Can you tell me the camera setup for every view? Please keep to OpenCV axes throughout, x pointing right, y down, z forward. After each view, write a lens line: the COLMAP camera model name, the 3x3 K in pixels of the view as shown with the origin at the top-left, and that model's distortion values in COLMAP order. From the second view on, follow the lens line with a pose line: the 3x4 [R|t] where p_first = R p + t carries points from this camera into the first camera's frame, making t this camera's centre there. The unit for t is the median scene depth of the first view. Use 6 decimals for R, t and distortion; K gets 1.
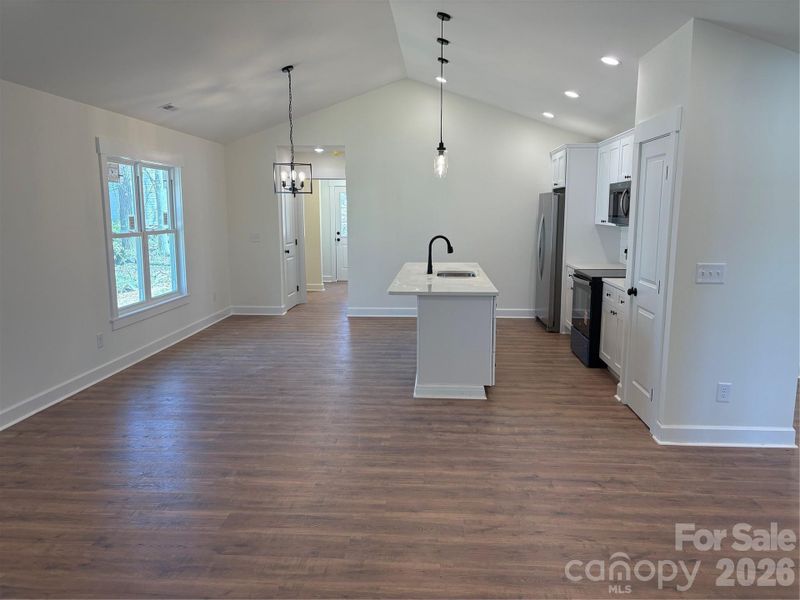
lens RADIAL K [[600.7, 0, 400.0], [0, 600.7, 300.0], [0, 0, 1]] dist [0.017688, -0.002069]
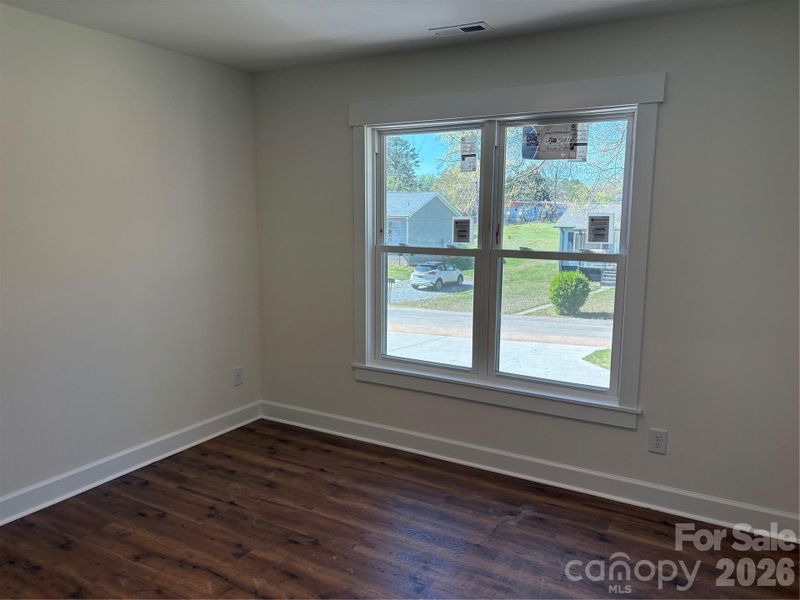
lens RADIAL K [[600.7, 0, 400.0], [0, 600.7, 300.0], [0, 0, 1]] dist [0.017688, -0.002069]
pose [[-0.423657, 0.133321, -0.895958, 0.100775], [-0.137623, 0.968153, 0.209140, -0.165840], [0.895307, 0.211908, -0.391817, 1.119293]]
